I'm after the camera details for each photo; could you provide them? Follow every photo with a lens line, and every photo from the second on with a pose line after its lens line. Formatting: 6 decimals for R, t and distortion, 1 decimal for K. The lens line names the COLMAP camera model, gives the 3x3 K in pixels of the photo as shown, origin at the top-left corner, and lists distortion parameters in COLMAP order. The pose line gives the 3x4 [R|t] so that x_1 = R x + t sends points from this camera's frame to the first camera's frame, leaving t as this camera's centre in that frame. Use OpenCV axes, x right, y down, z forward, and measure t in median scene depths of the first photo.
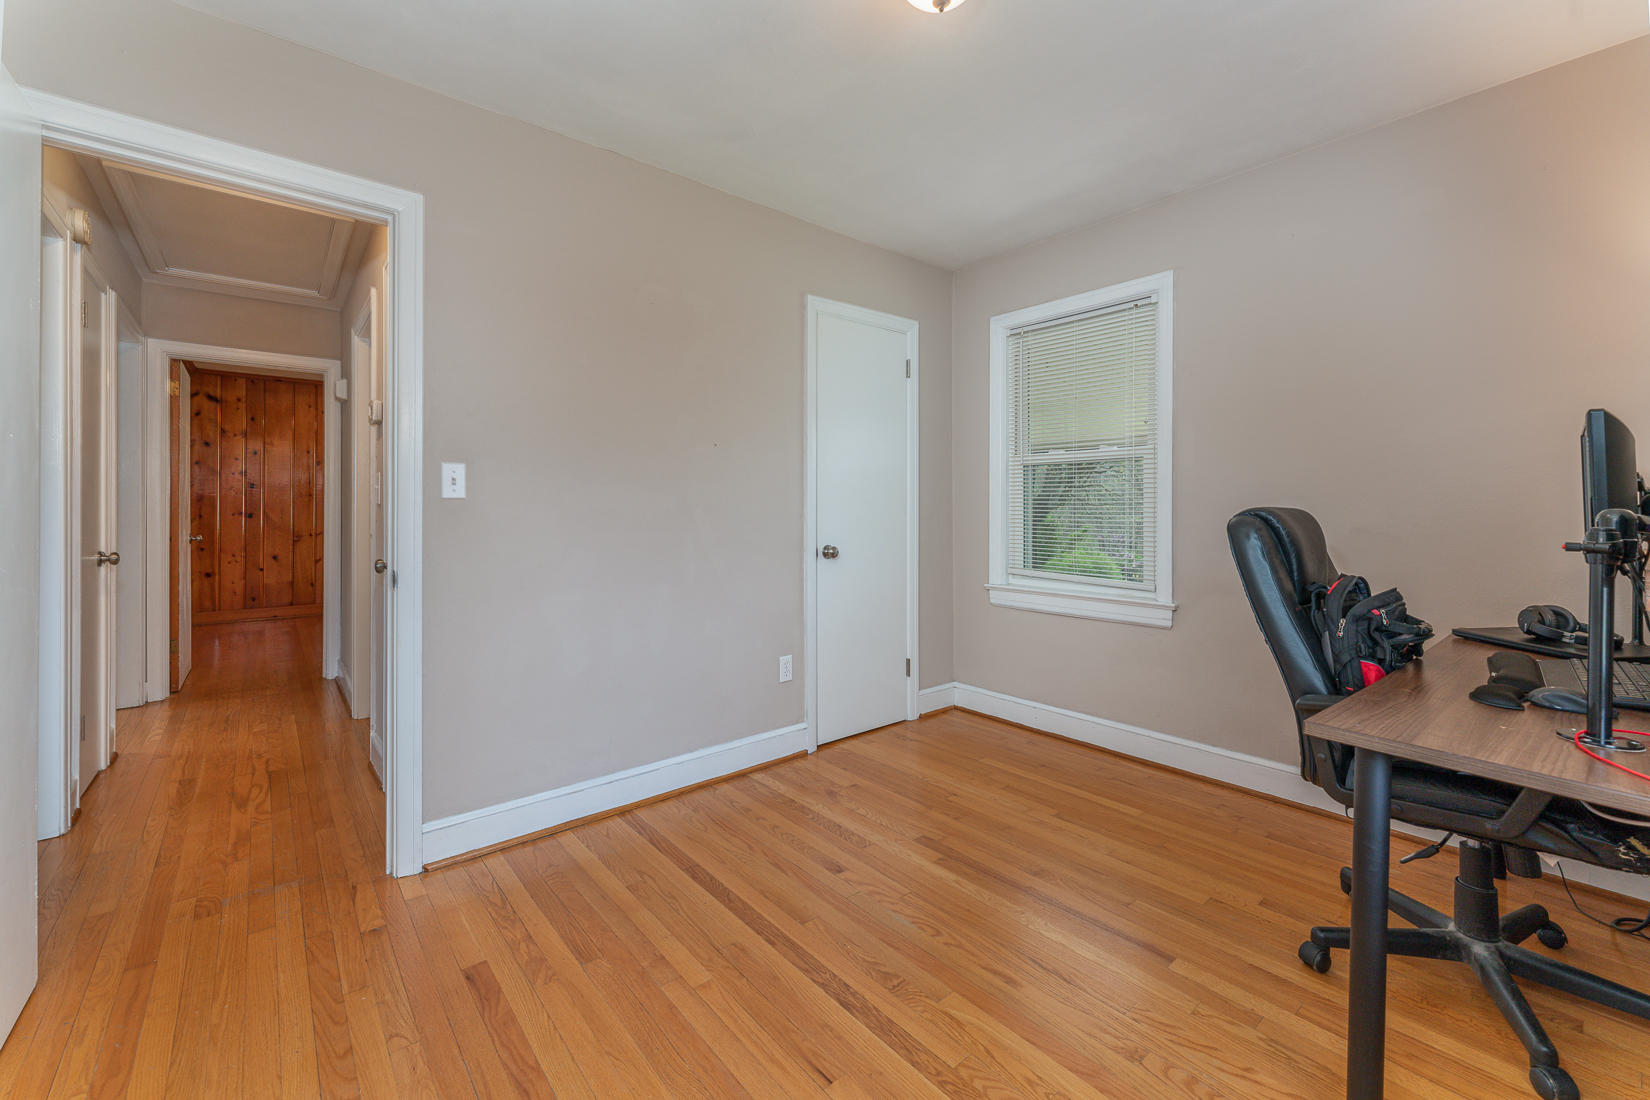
lens RADIAL K [[636.2, 0, 795.5], [0, 636.2, 504.0], [0, 0, 1]] dist [0.000187, -0.000117]
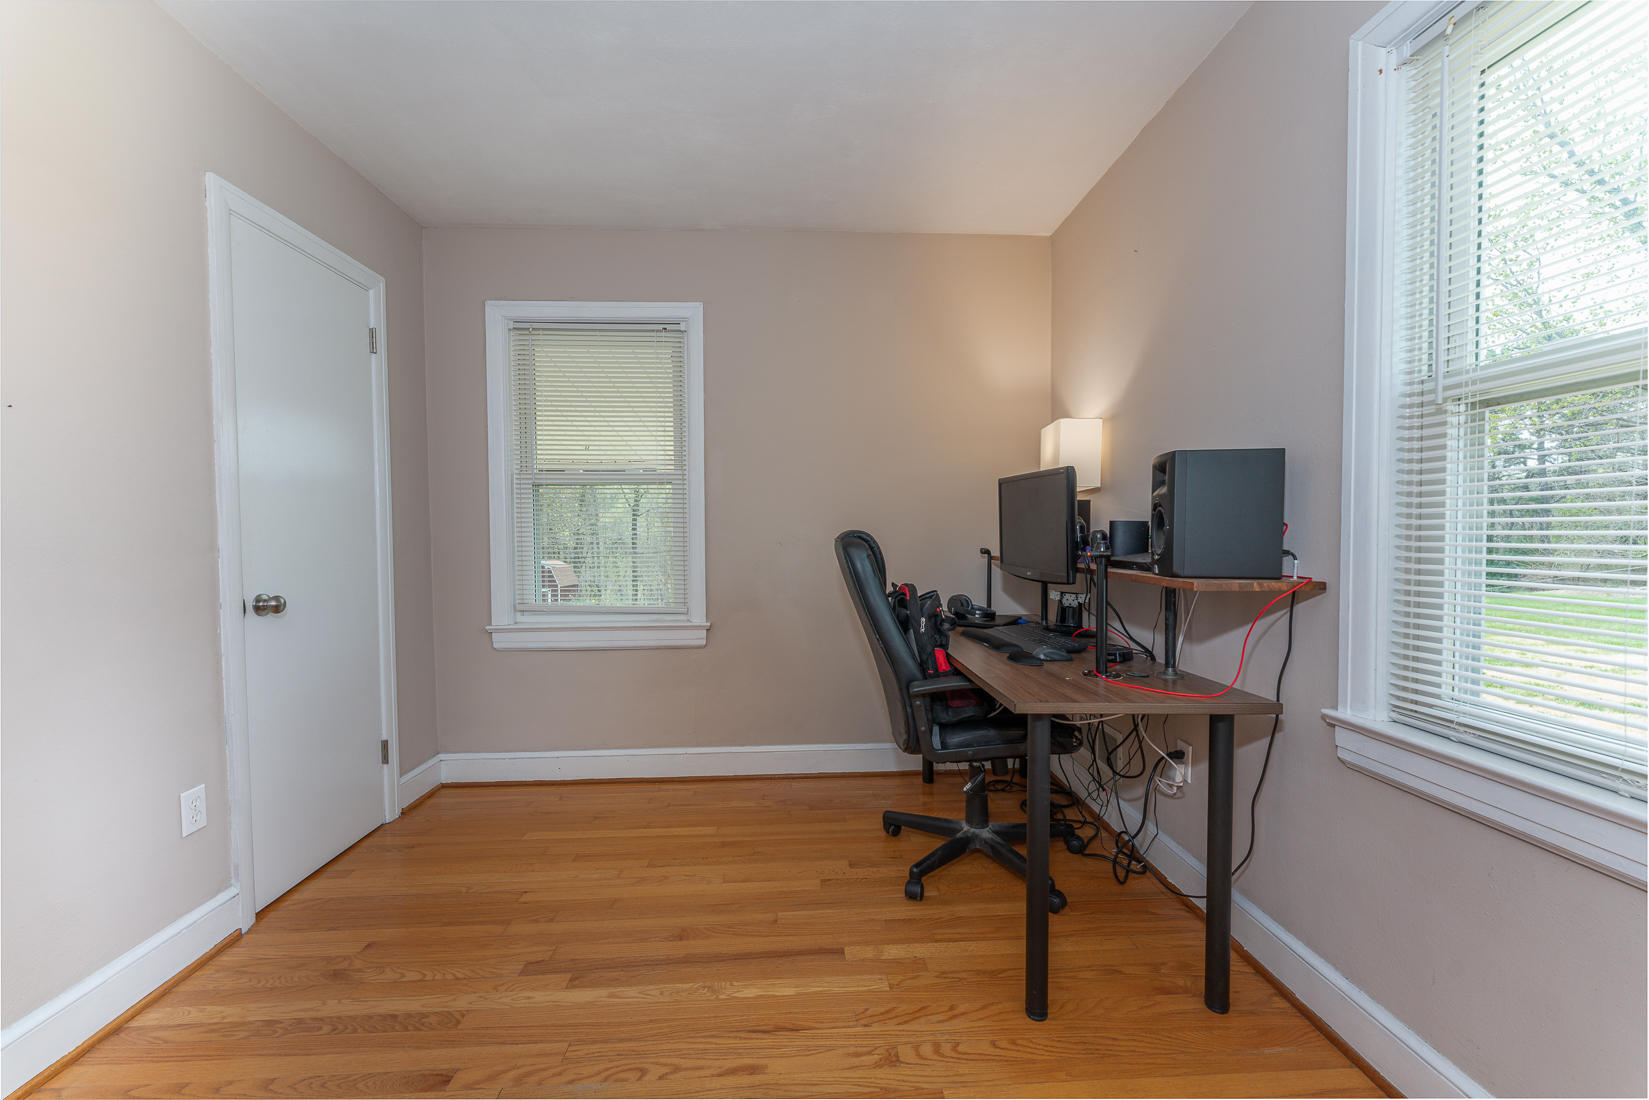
lens RADIAL K [[652.5, 0, 824.5], [0, 652.5, 553.0], [0, 0, 1]] dist [0.000223, 0.000027]
pose [[0.601320, -0.028814, 0.798488, -0.149028], [0.001982, 0.999400, 0.034572, 0.003502], [-0.799006, -0.019206, 0.601017, 0.194859]]
